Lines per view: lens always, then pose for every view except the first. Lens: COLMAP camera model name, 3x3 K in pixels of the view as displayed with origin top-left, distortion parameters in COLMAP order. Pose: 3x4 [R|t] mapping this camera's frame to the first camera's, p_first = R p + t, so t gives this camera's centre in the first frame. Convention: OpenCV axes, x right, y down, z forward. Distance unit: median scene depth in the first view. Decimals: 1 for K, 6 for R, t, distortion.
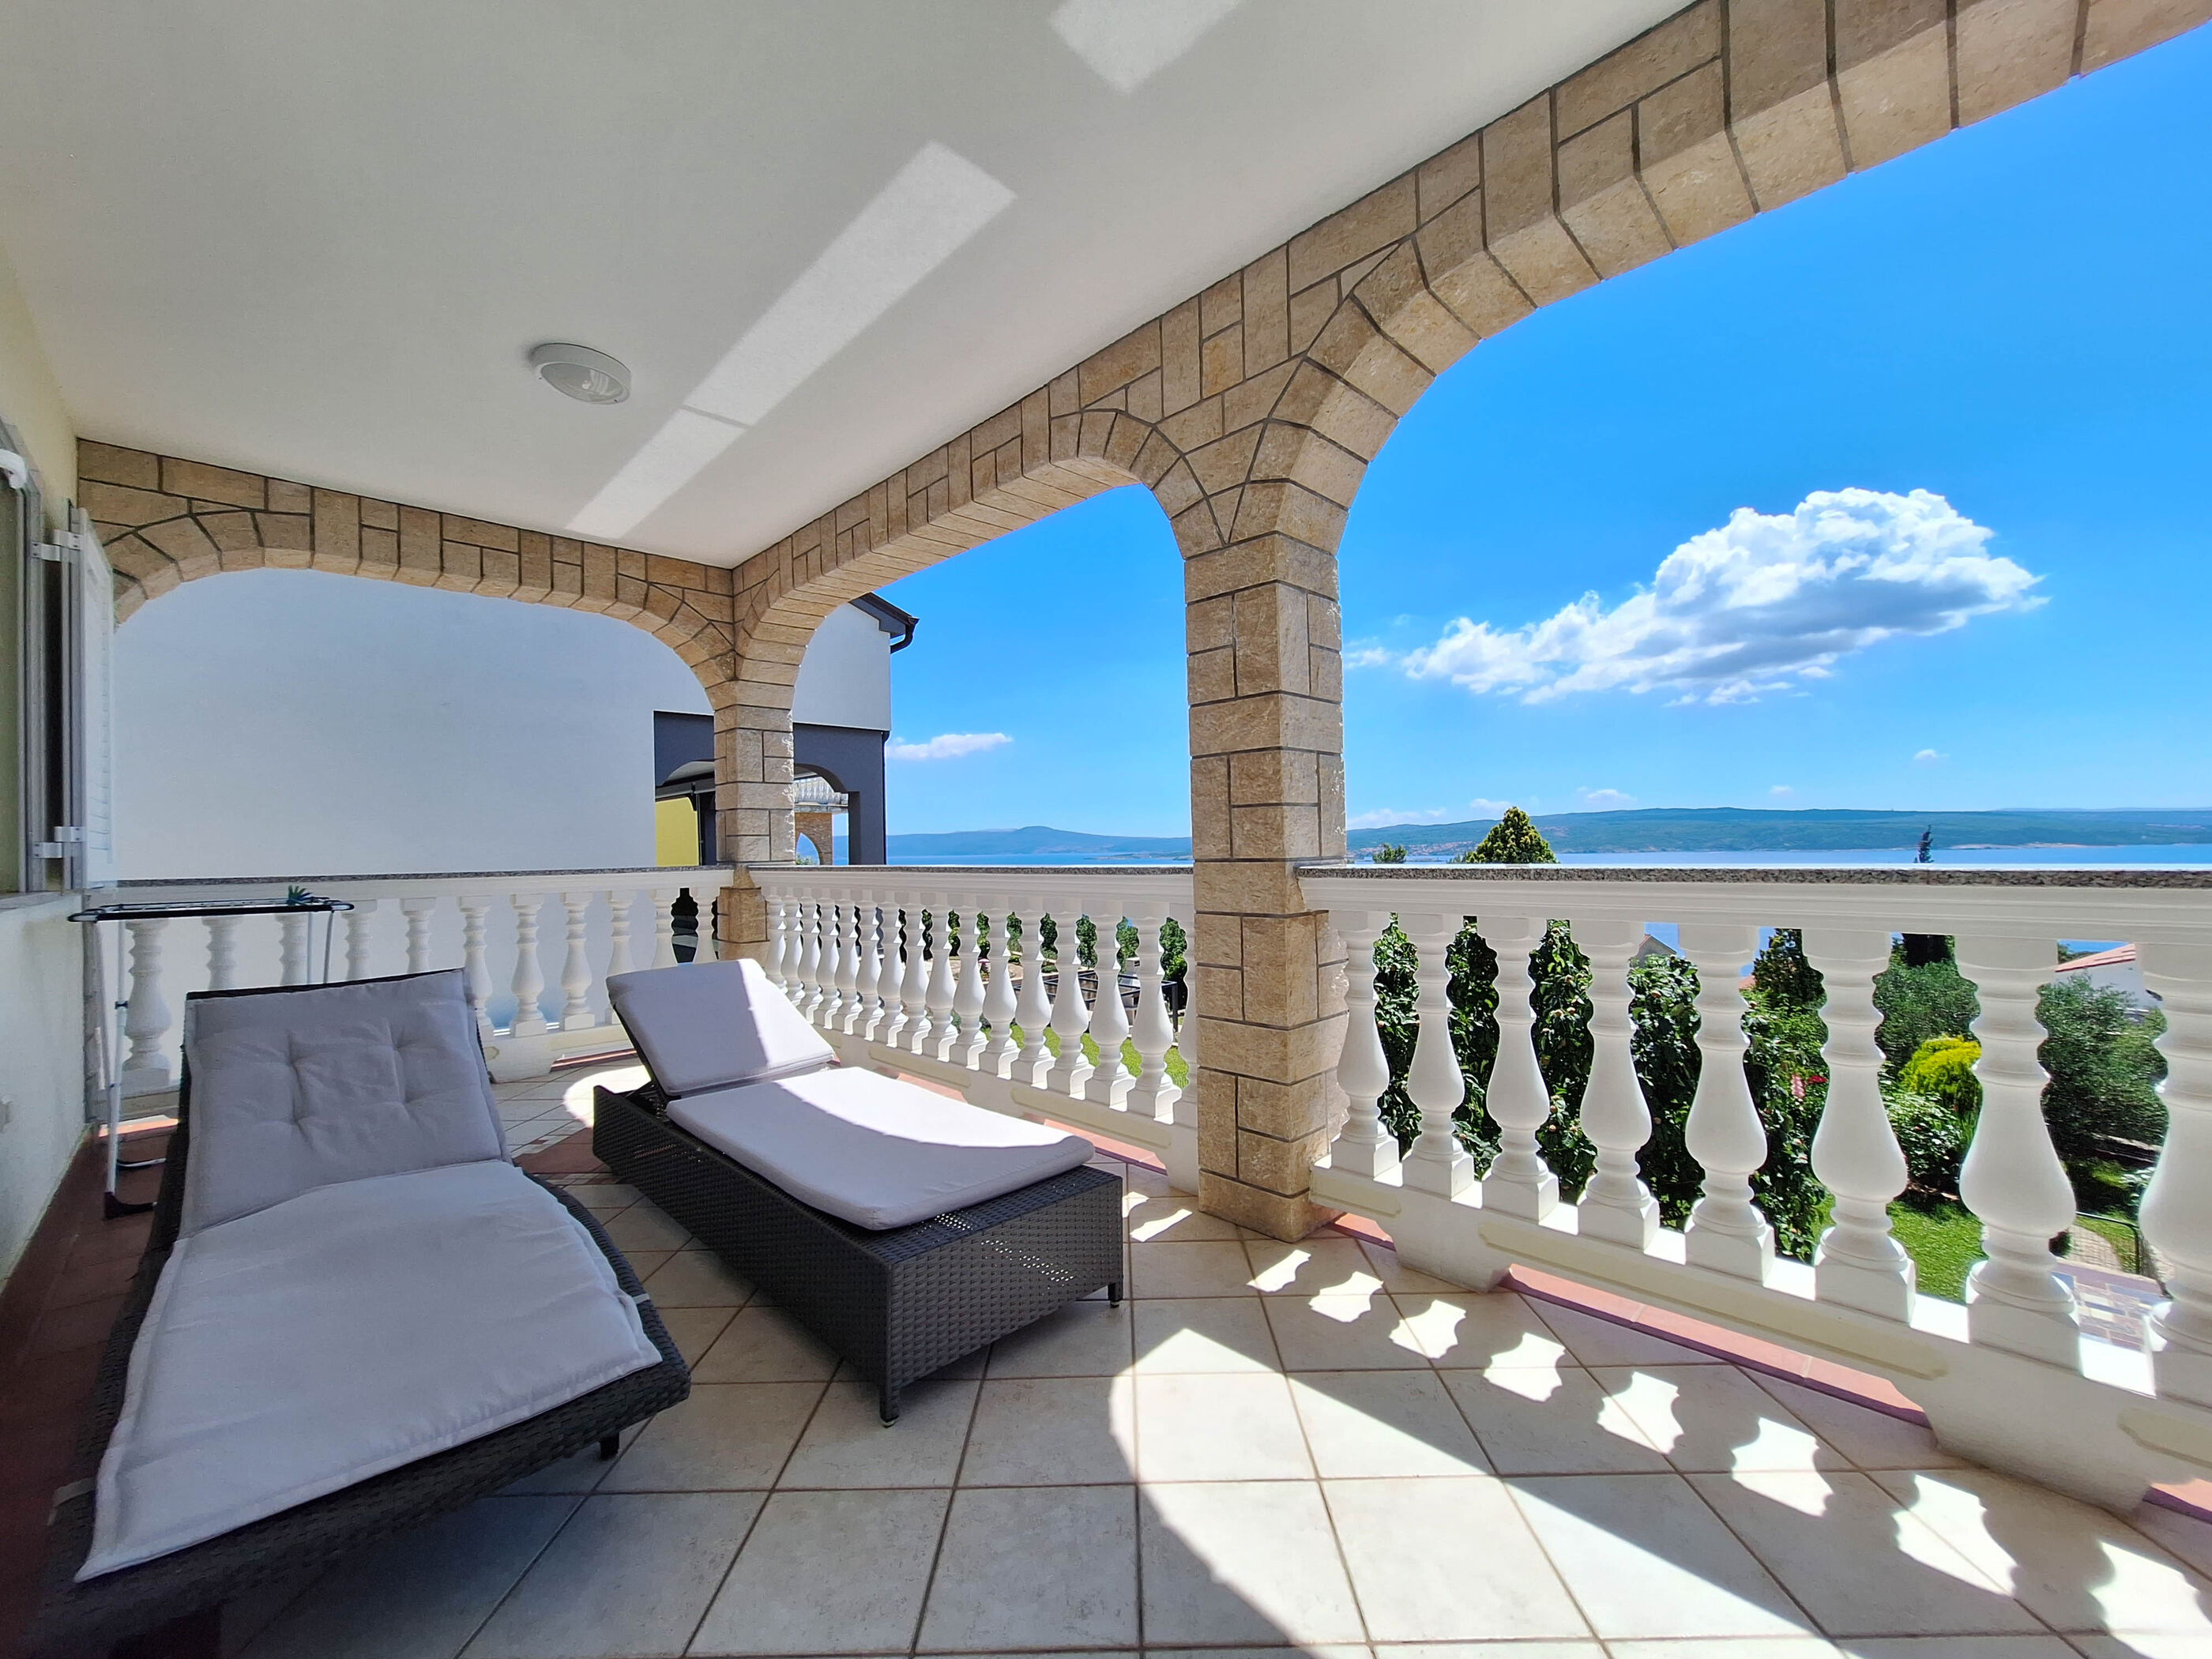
lens RADIAL K [[894.2, 0, 1083.4], [0, 894.2, 830.3], [0, 0, 1]] dist [-0.028235, 0.000096]
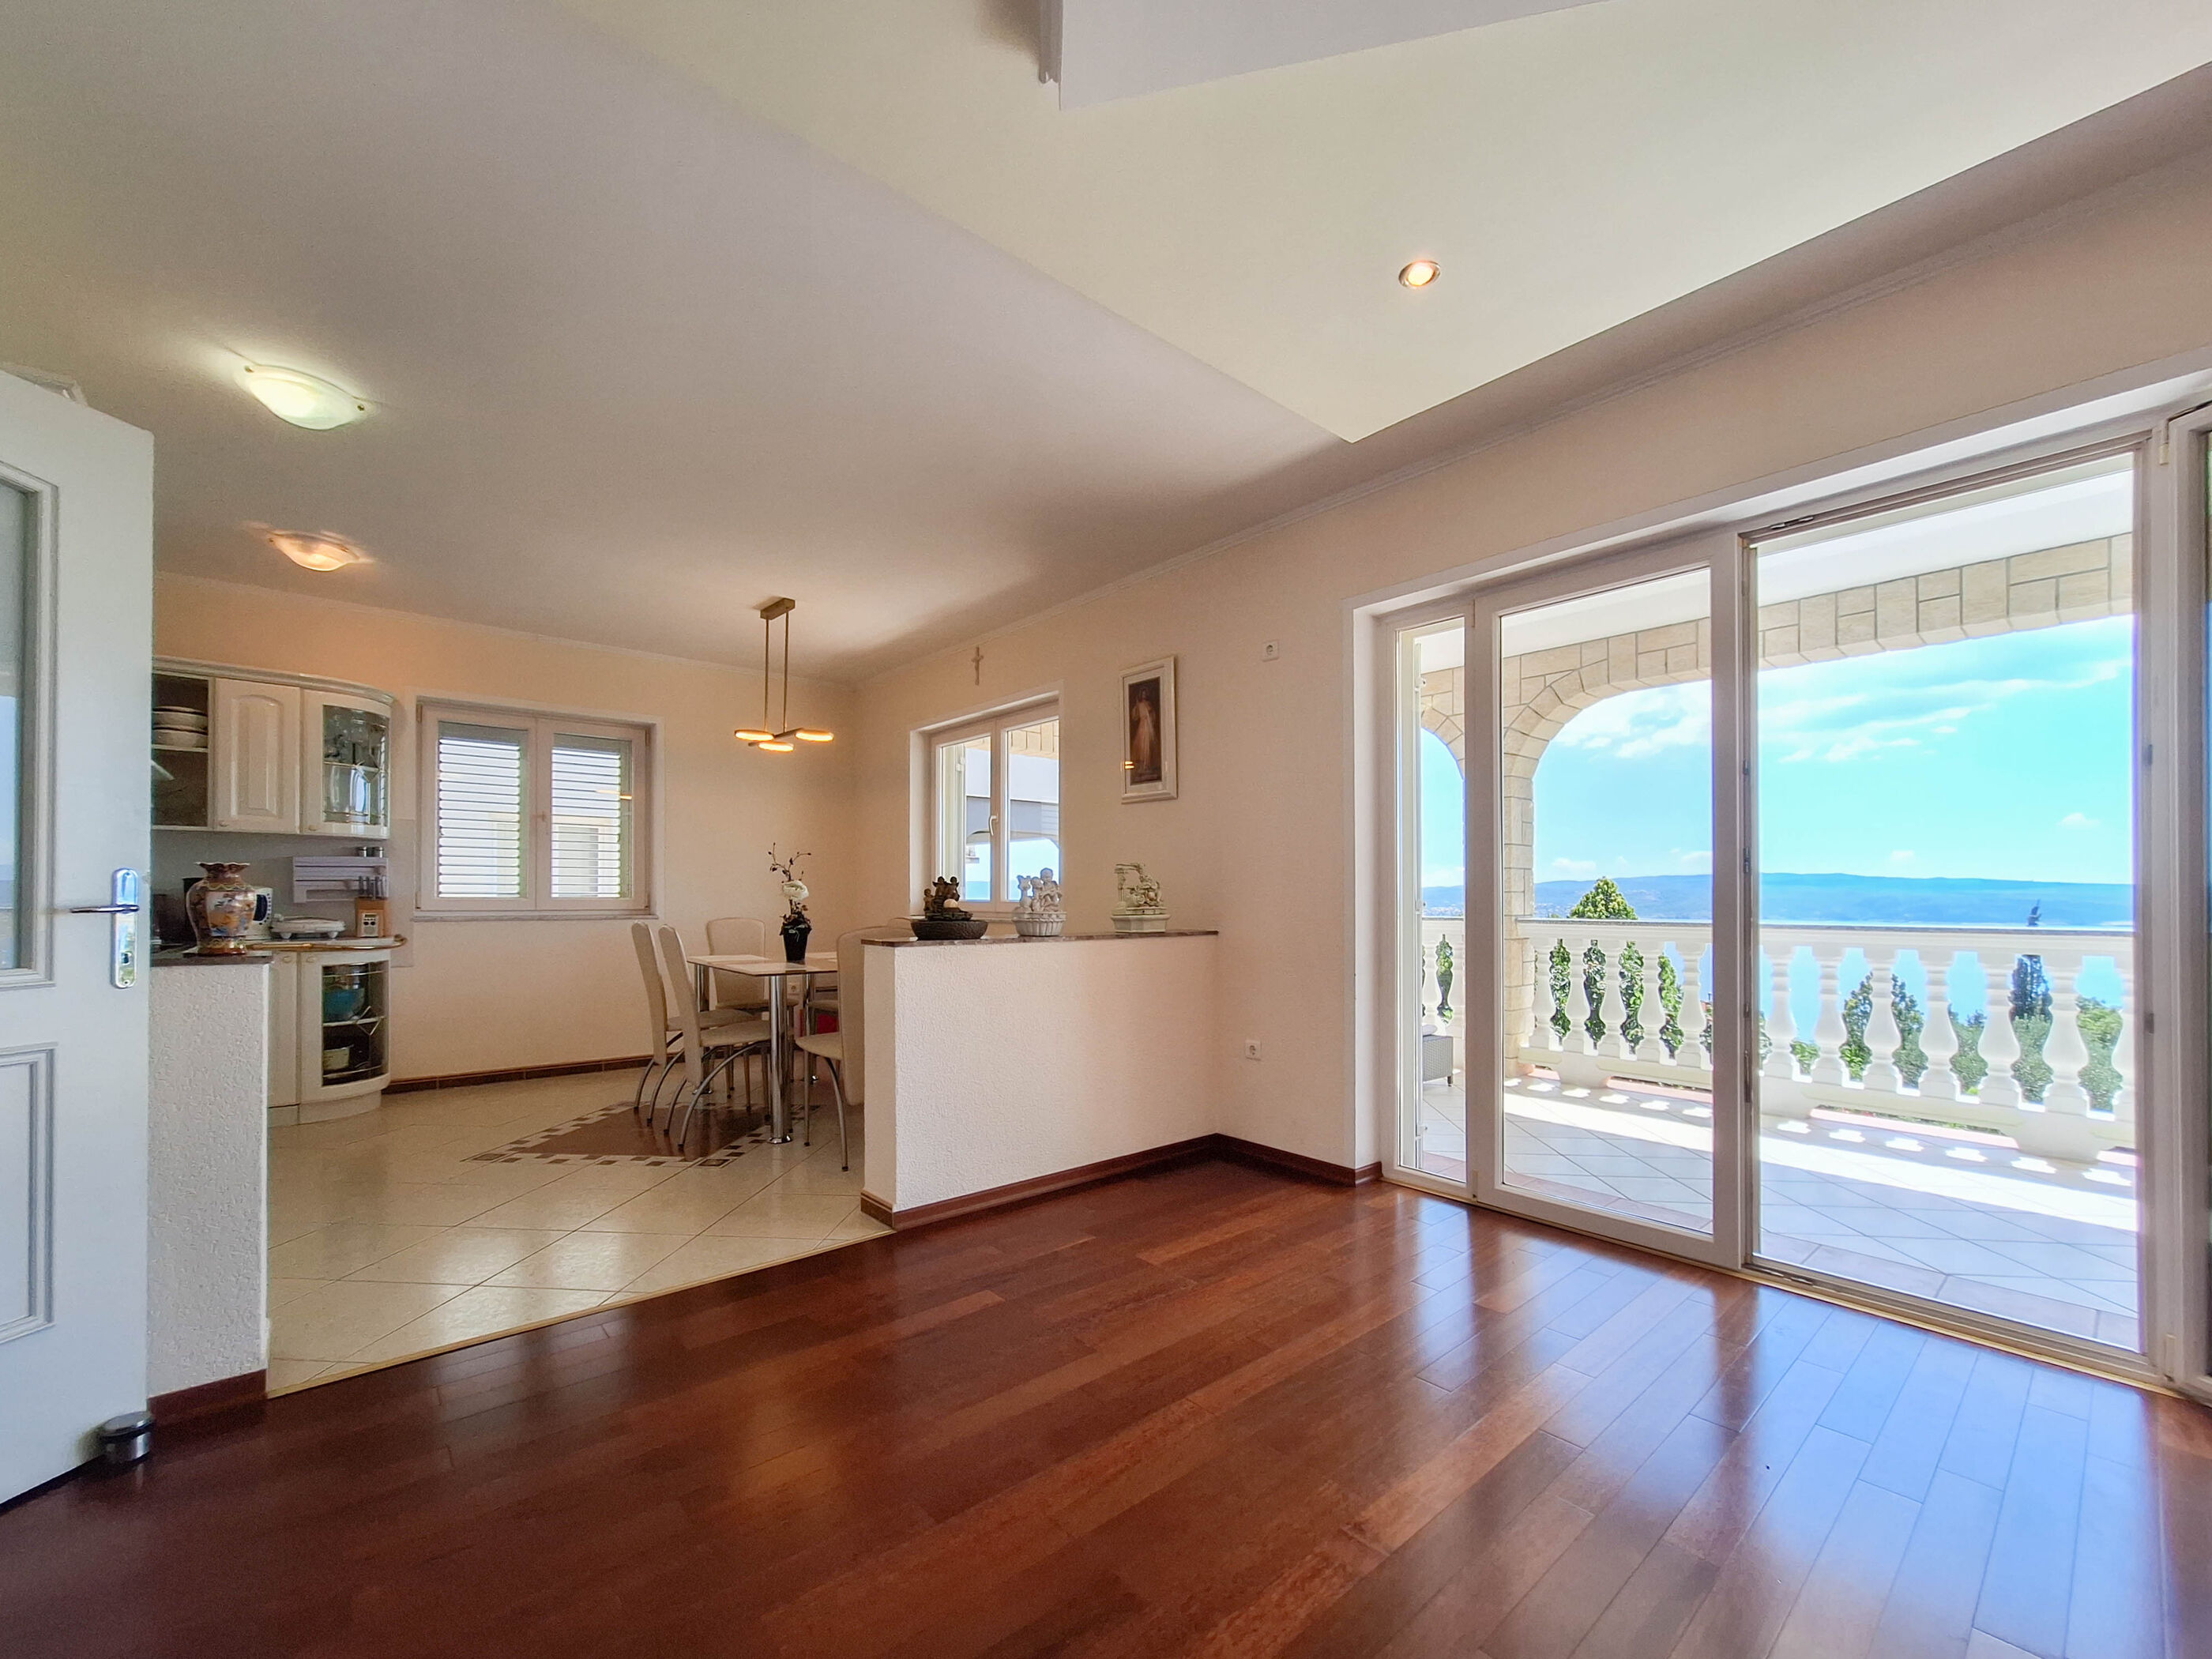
lens RADIAL K [[901.2, 0, 1100.6], [0, 901.2, 900.0], [0, 0, 1]] dist [-0.001875, 0.000000]
pose [[0.998305, 0.022768, -0.053566, -0.643206], [-0.021757, 0.999575, 0.019386, -0.026129], [0.053984, -0.018188, 0.998376, -1.258570]]
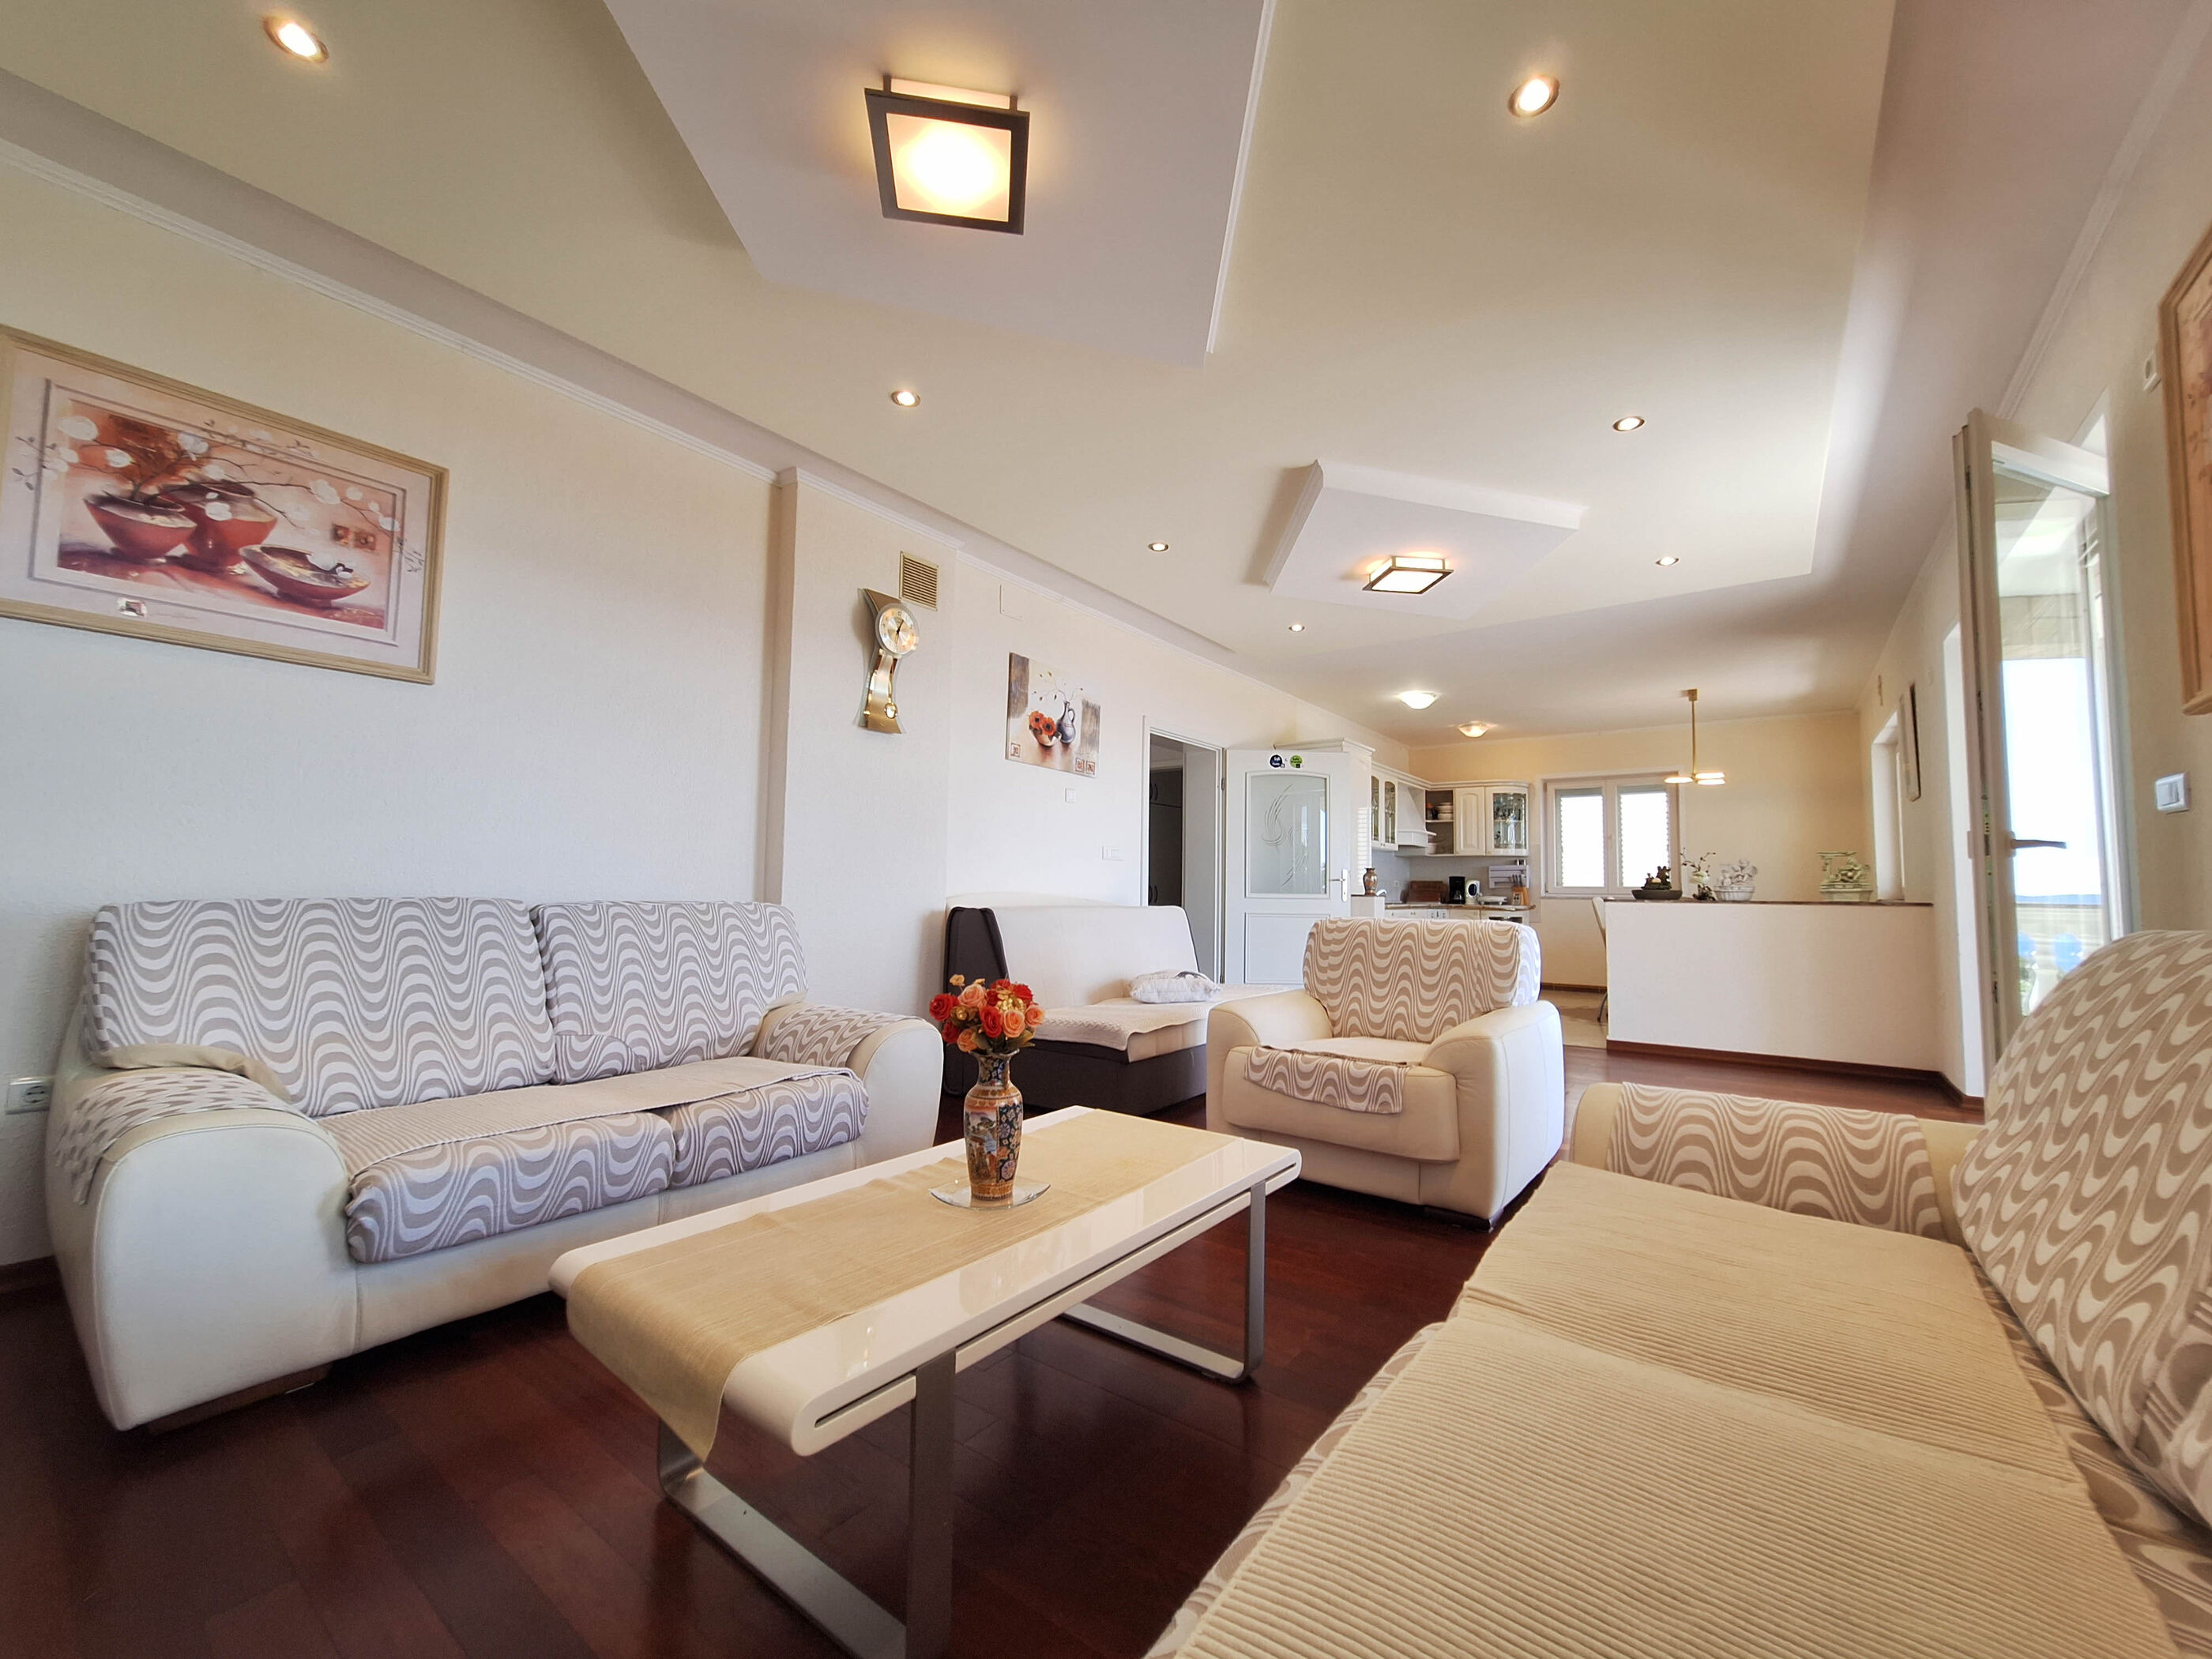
lens RADIAL K [[878.0, 0, 1126.4], [0, 878.0, 836.8], [0, 0, 1]] dist [-0.009766, 0.004737]
pose [[0.182535, -0.041376, -0.982328, 0.849361], [0.001660, 0.999126, -0.041775, -0.014635], [0.983198, 0.005995, 0.182444, -1.671135]]
